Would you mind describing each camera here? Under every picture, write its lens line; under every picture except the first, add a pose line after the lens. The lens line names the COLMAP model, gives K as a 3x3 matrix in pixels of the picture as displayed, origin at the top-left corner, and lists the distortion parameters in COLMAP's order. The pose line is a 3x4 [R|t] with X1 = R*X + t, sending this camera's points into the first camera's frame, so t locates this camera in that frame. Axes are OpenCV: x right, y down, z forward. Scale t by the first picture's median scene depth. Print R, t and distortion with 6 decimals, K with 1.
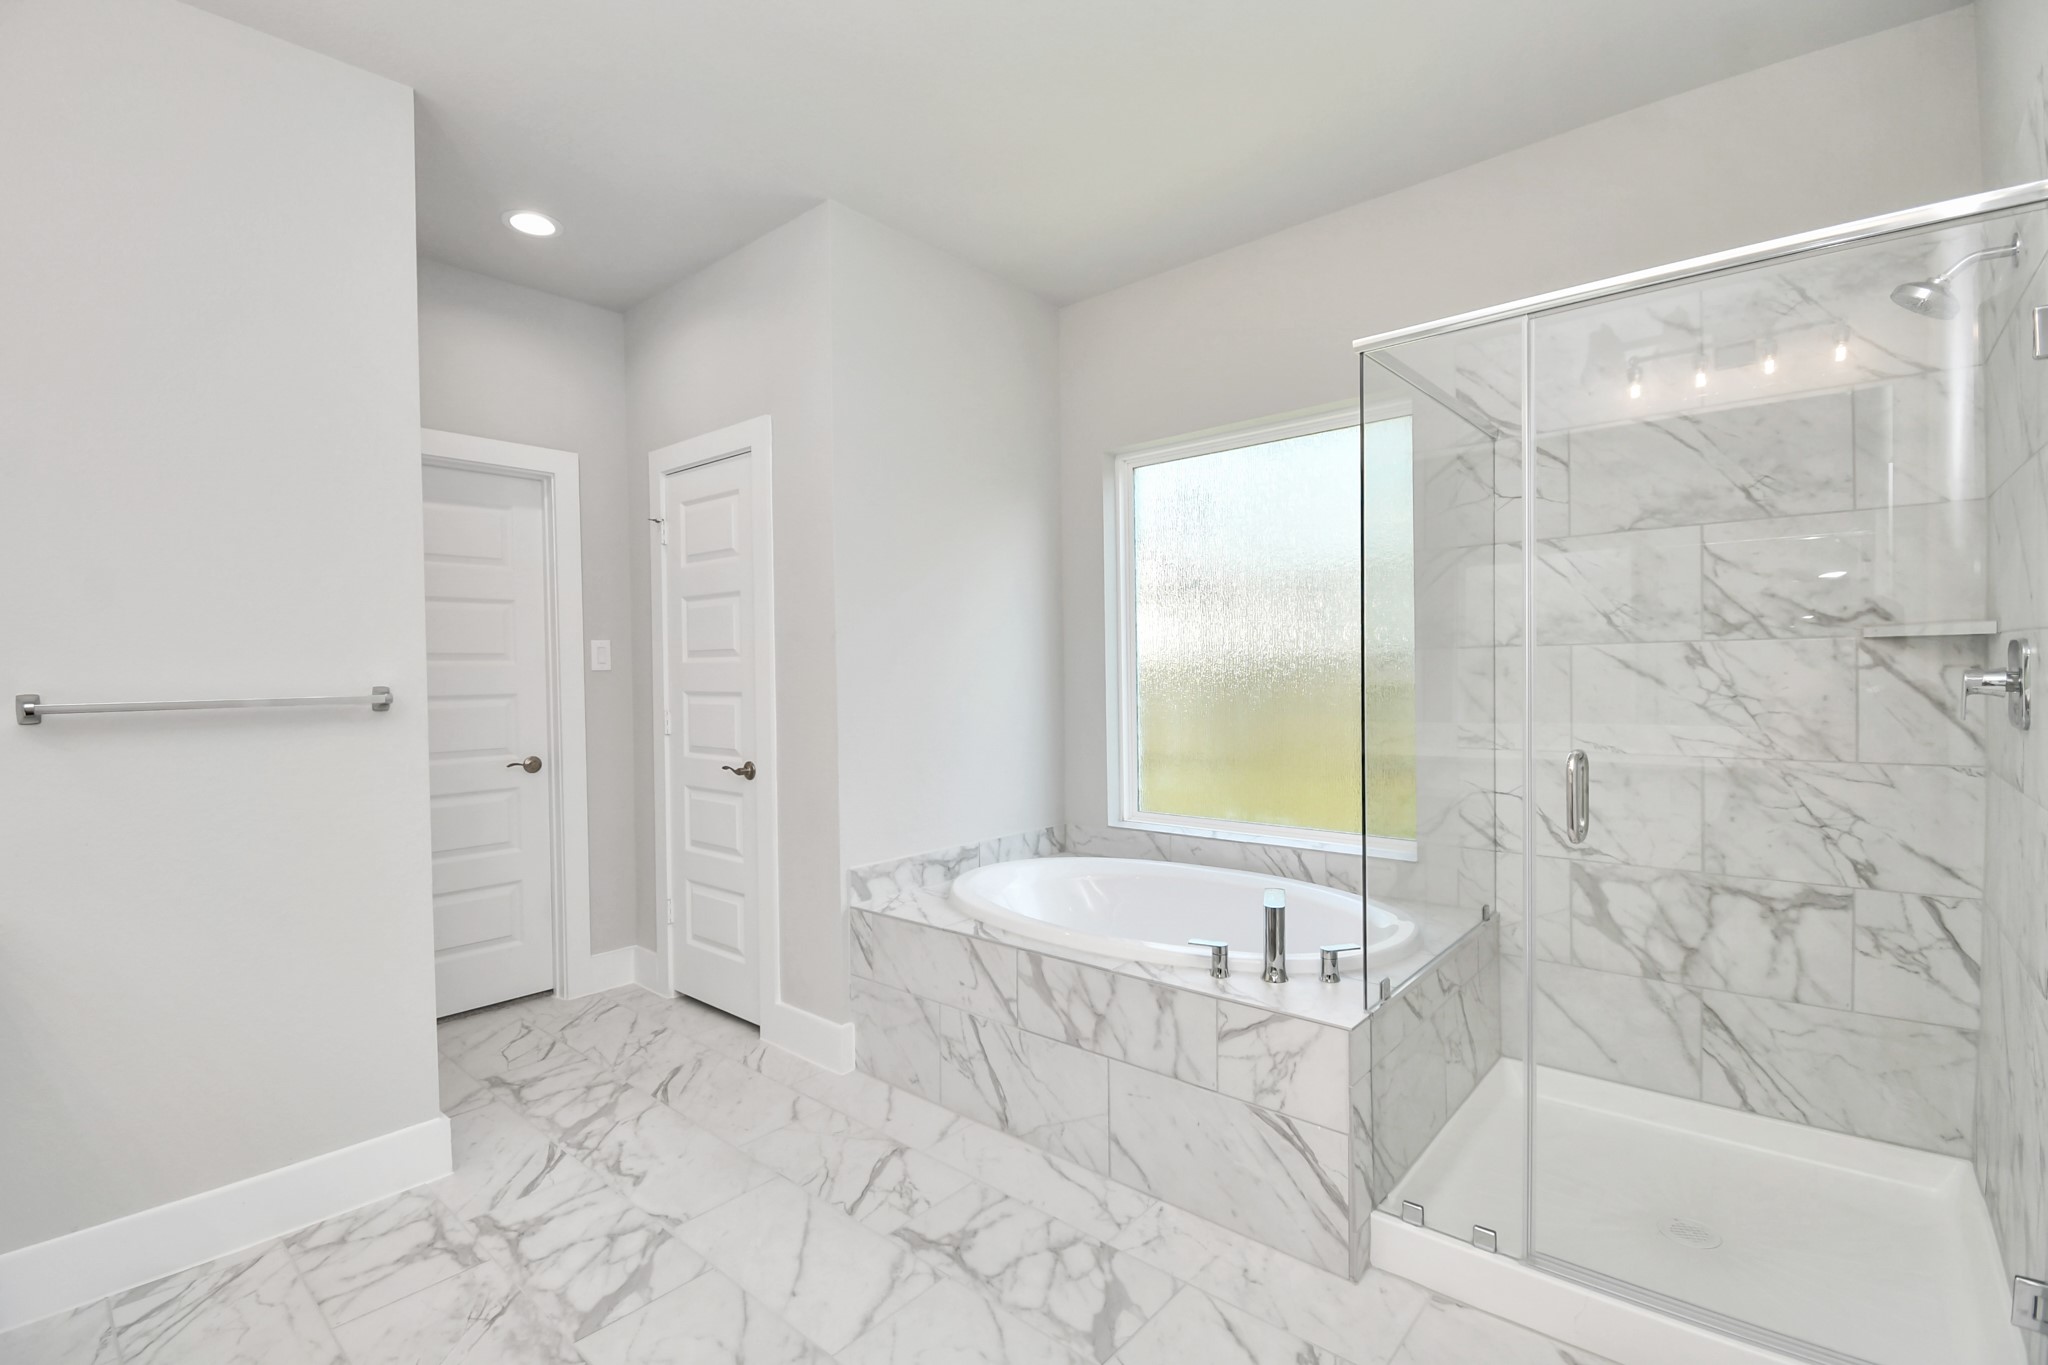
lens RADIAL K [[902.5, 0, 1024.0], [0, 902.5, 682.5], [0, 0, 1]] dist [0.023351, -0.026499]
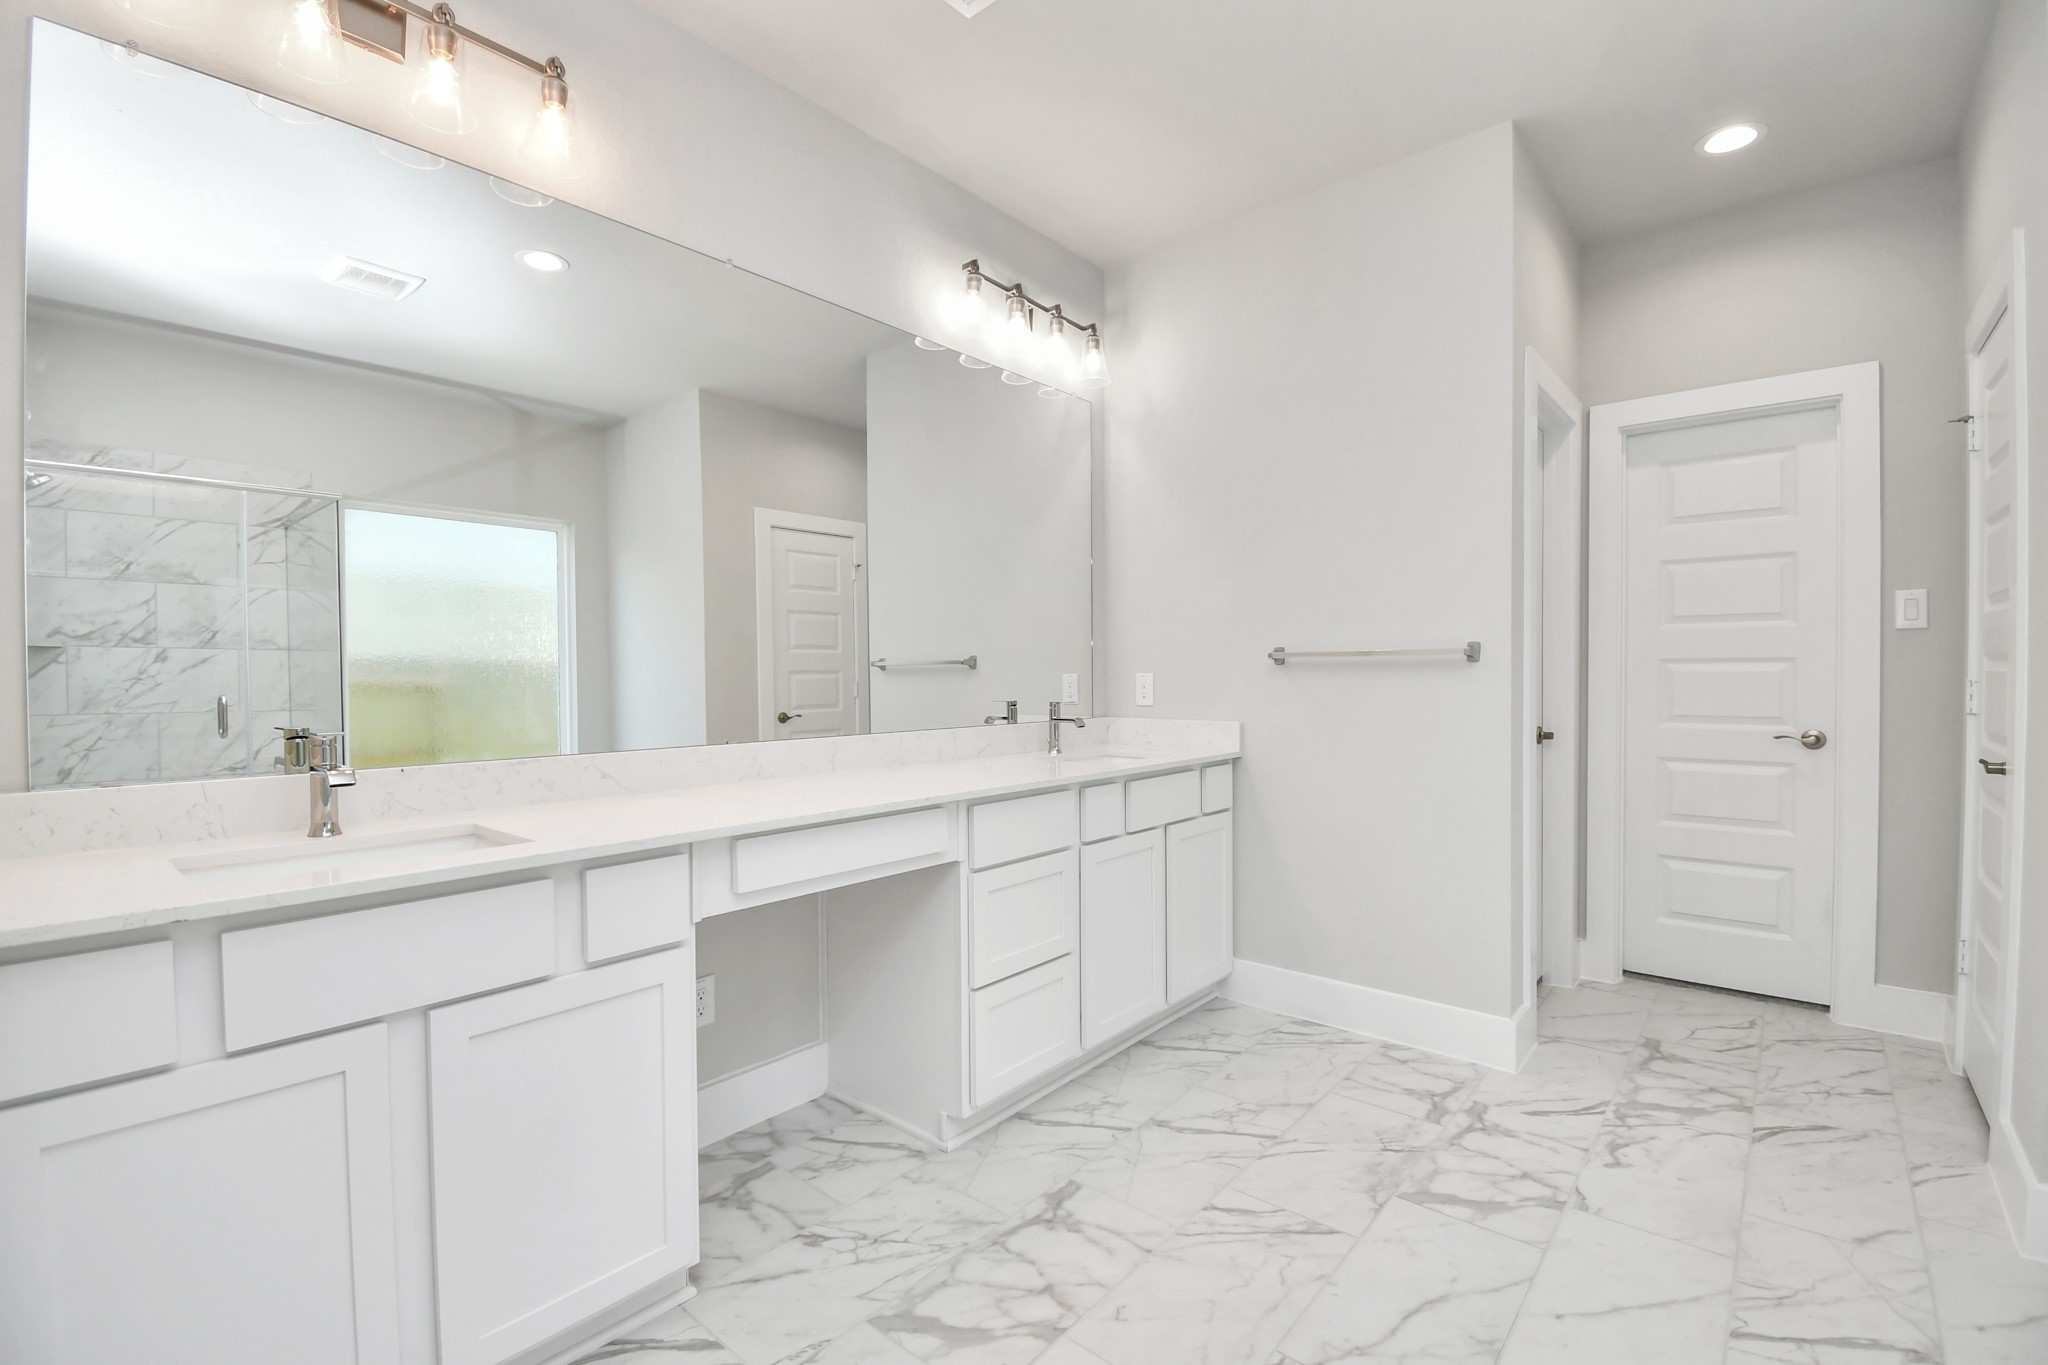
lens RADIAL K [[902.5, 0, 1024.0], [0, 902.5, 682.5], [0, 0, 1]] dist [0.023351, -0.026499]
pose [[0.034132, 0.034708, -0.998814, 0.480881], [-0.010193, 0.999357, 0.034379, 0.023930], [0.999365, 0.009008, 0.034464, 0.359268]]
